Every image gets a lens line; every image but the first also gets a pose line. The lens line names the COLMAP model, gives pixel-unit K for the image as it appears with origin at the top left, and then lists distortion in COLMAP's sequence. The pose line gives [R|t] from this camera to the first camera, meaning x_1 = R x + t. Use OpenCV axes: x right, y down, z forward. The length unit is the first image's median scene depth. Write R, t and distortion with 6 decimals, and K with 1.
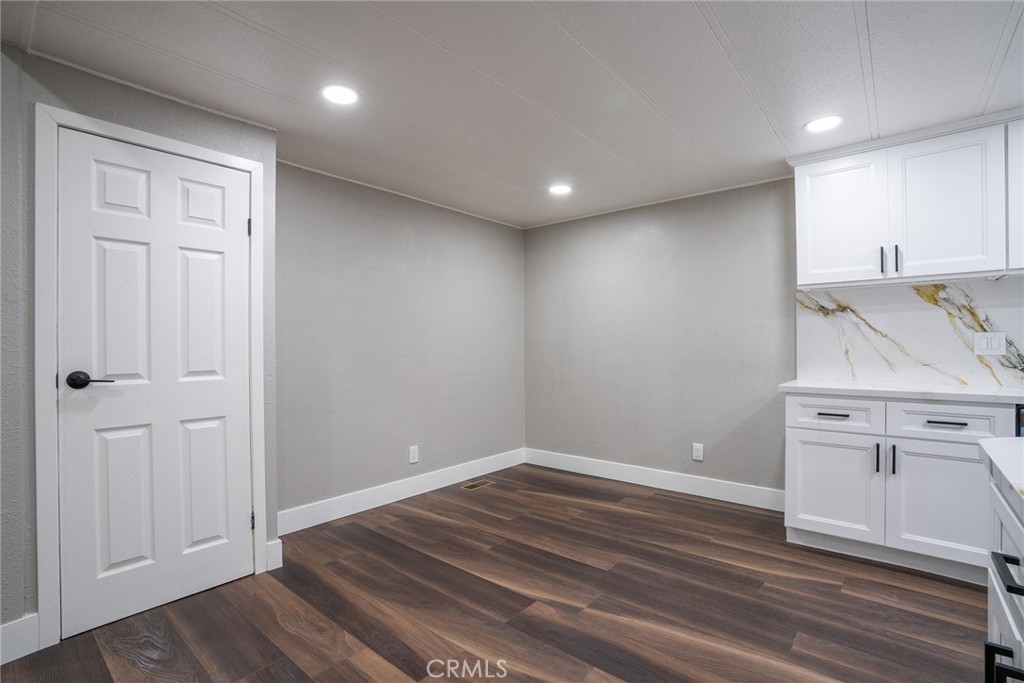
lens RADIAL K [[473.1, 0, 515.3], [0, 473.1, 345.1], [0, 0, 1]] dist [-0.068808, 0.030555]
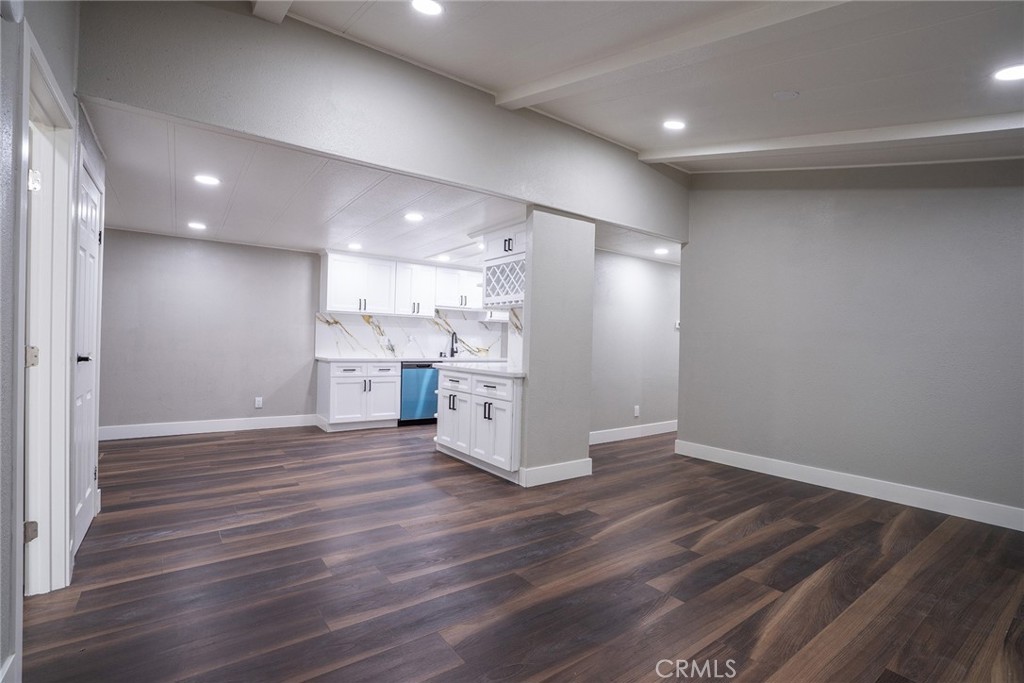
lens RADIAL K [[473.1, 0, 515.3], [0, 473.1, 345.1], [0, 0, 1]] dist [-0.068808, 0.030555]
pose [[0.229789, 0.006533, 0.973218, -1.415332], [-0.025898, 0.999664, -0.000596, 0.005387], [-0.972896, -0.025068, 0.229881, -0.356640]]
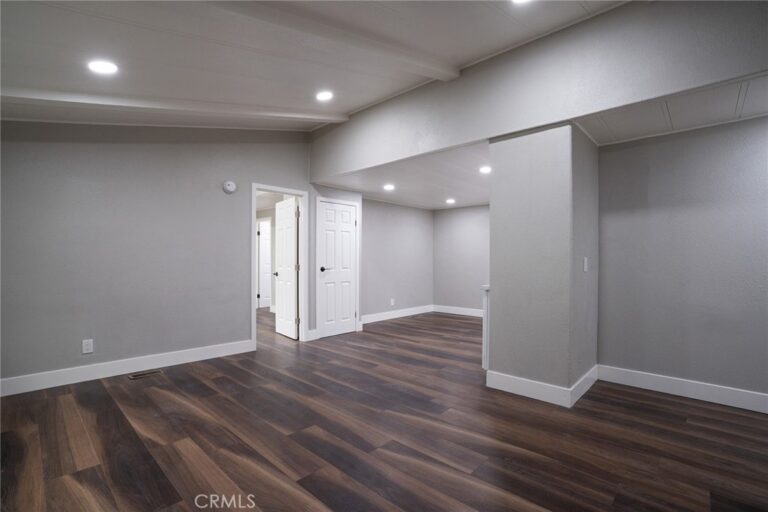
lens RADIAL K [[354.8, 0, 386.5], [0, 354.8, 258.7], [0, 0, 1]] dist [-0.068808, 0.030555]
pose [[0.998769, 0.007189, -0.049086, -0.227984], [-0.007260, 0.999973, -0.001262, -0.006144], [0.049075, 0.001617, 0.998794, -1.378151]]
